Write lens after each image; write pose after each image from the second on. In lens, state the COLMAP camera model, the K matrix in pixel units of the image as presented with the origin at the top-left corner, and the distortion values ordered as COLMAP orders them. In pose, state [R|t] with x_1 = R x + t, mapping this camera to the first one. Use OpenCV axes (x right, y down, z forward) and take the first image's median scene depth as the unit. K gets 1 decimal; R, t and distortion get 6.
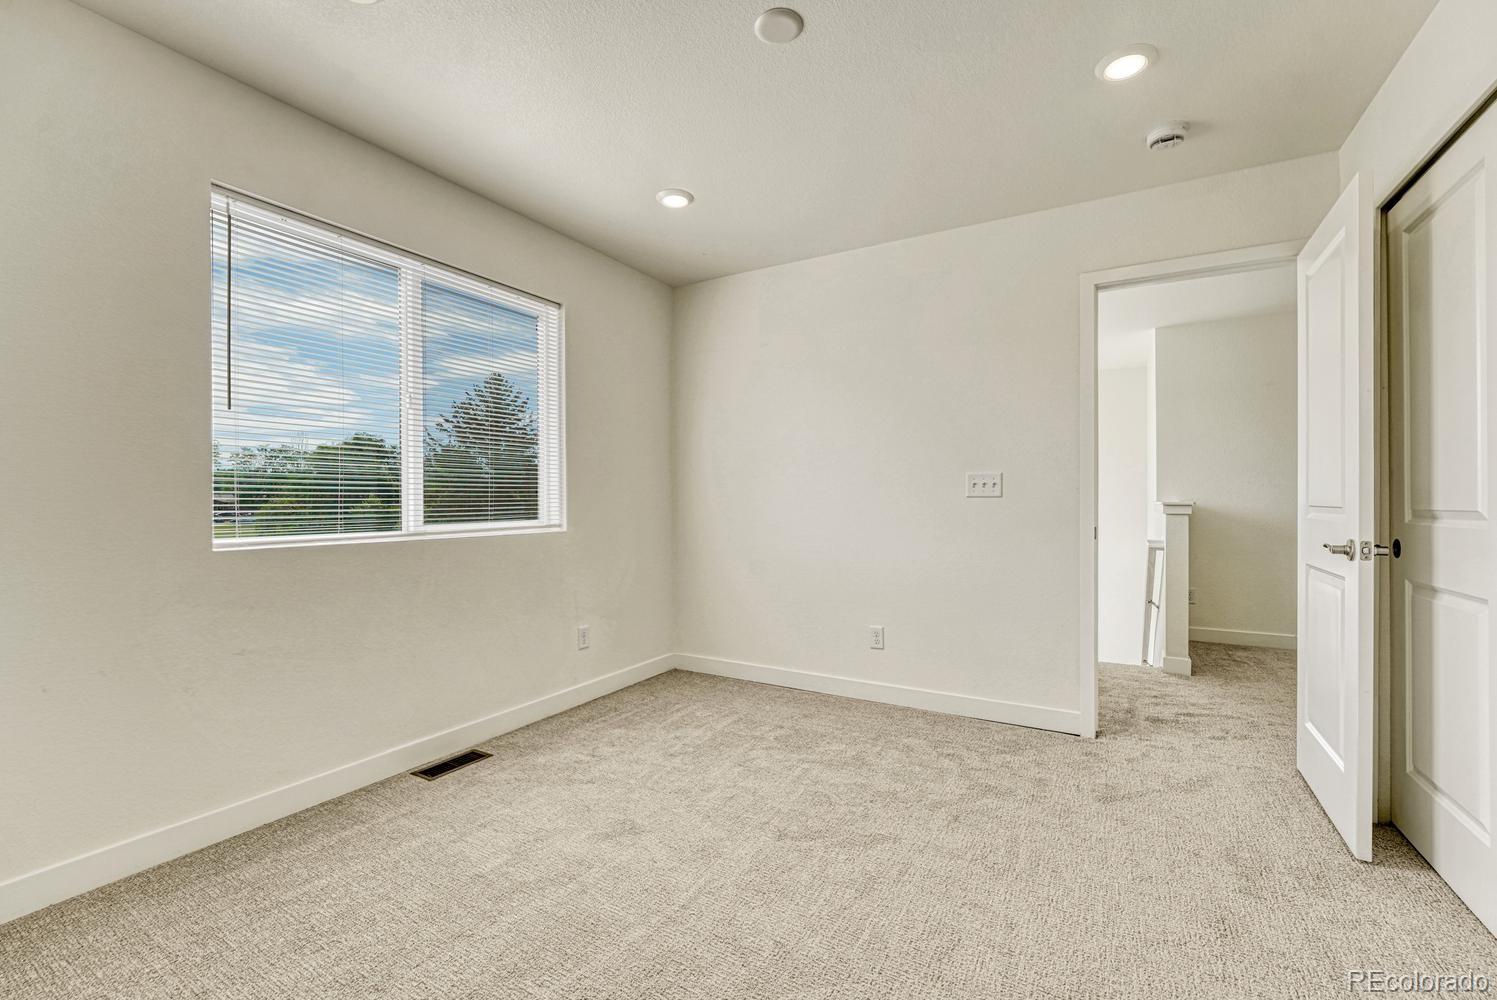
lens RADIAL K [[638.6, 0, 753.2], [0, 638.6, 509.6], [0, 0, 1]] dist [-0.008712, -0.000310]
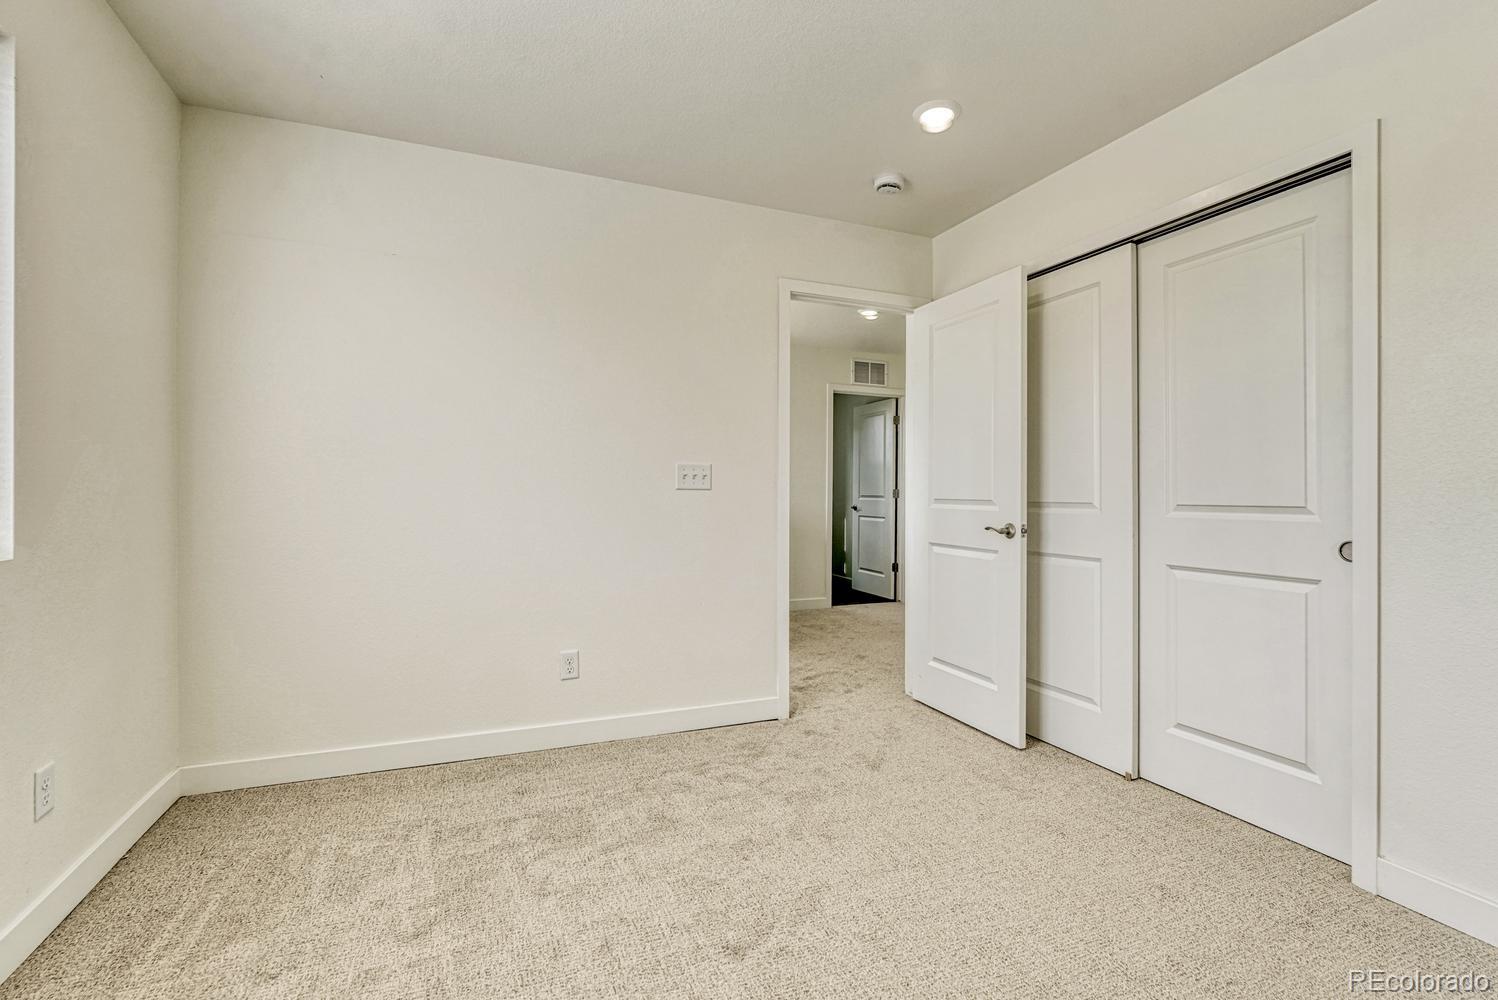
lens RADIAL K [[680.4, 0, 754.2], [0, 680.4, 494.5], [0, 0, 1]] dist [-0.009162, -0.000077]
pose [[0.603608, 0.000948, 0.797281, -0.402180], [0.002695, 0.999991, -0.003229, -0.009696], [-0.797277, 0.004098, 0.603600, 0.360009]]
